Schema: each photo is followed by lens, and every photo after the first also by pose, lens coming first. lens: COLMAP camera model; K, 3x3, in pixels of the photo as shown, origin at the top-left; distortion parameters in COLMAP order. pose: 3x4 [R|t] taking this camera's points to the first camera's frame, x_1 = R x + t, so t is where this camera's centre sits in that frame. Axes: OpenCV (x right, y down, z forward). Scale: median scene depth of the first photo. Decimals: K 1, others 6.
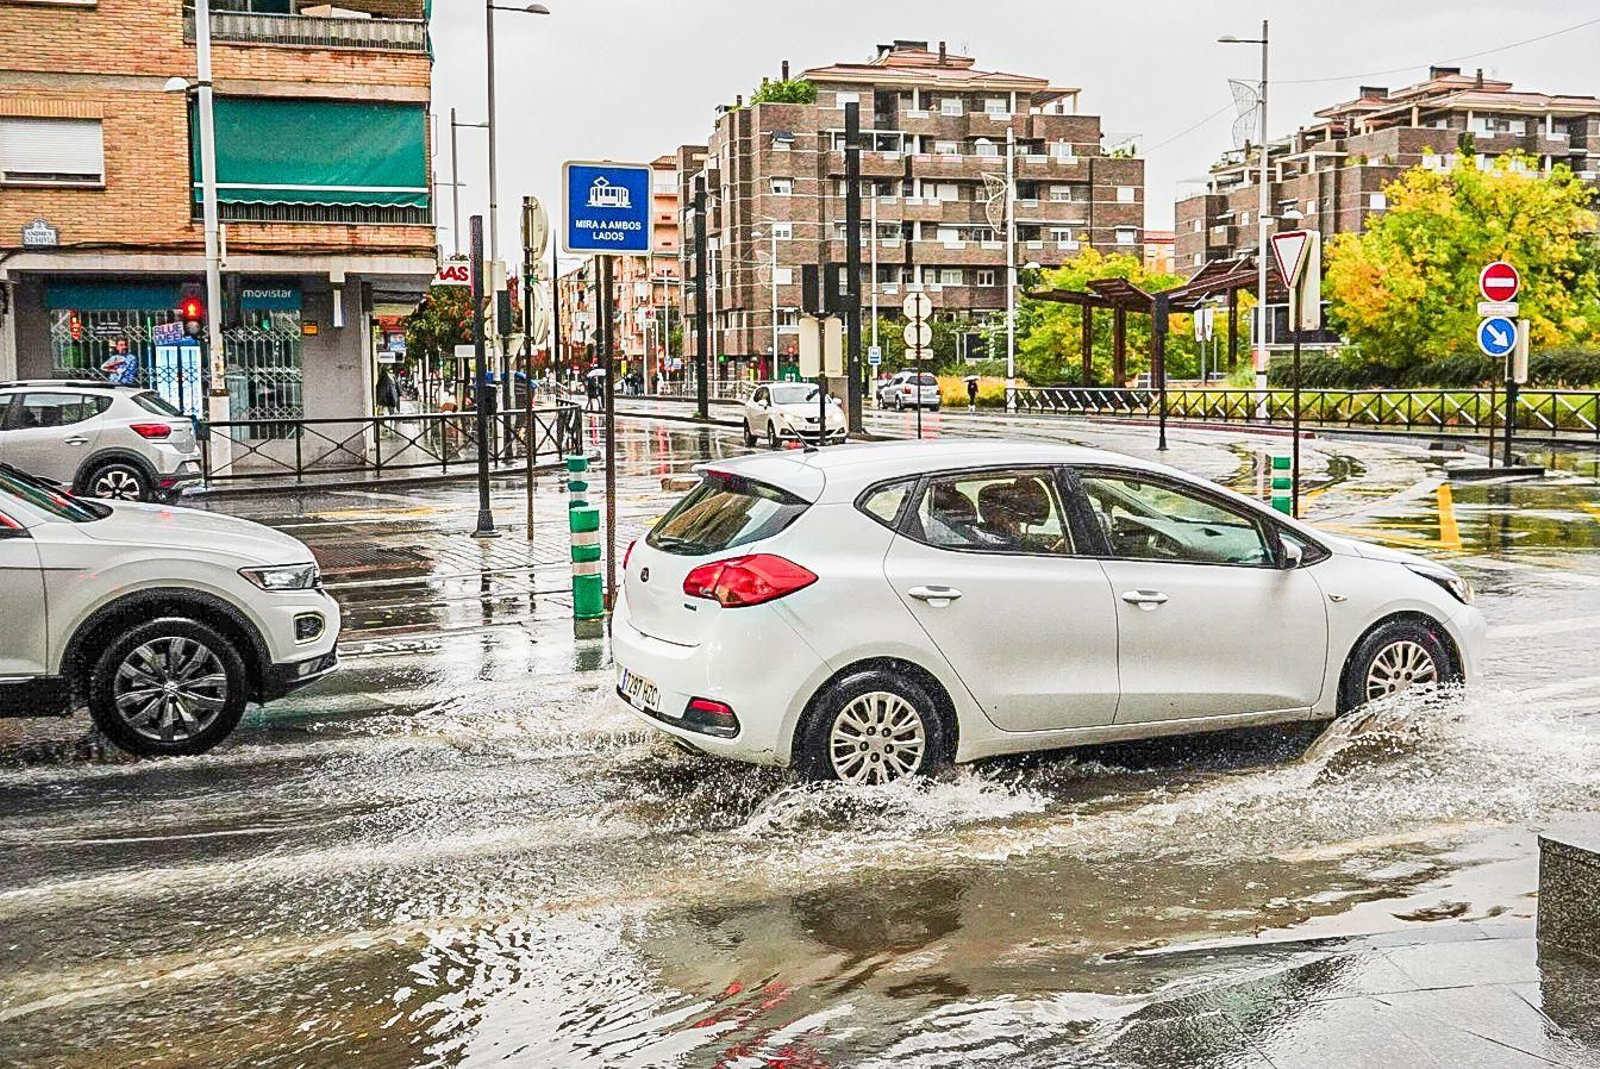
lens RADIAL K [[3285.2, 0, 800.0], [0, 3285.2, 534.5], [0, 0, 1]] dist [0.034149, 0.341887]
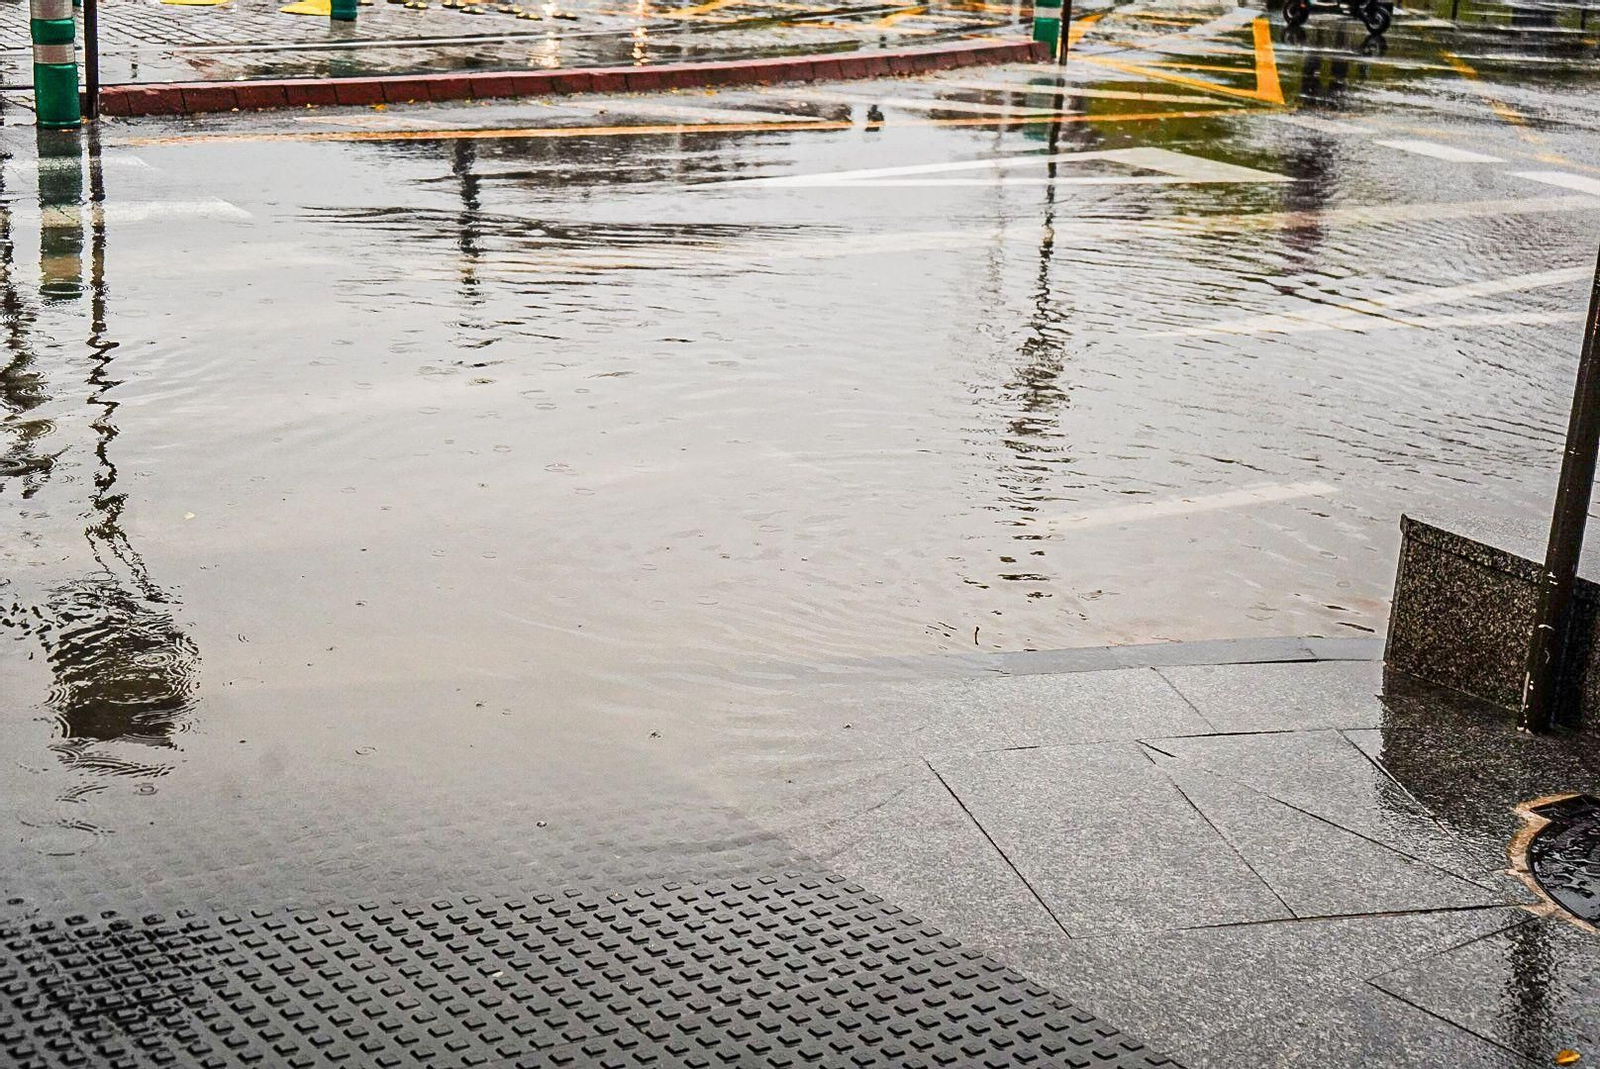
lens RADIAL K [[3285.2, 0, 800.0], [0, 3285.2, 534.5], [0, 0, 1]] dist [0.034149, 0.341887]
pose [[0.995101, 0.044435, 0.088317, 0.040744], [-0.055416, 0.990475, 0.126047, 0.016716], [-0.081875, -0.130323, 0.988085, 0.337021]]
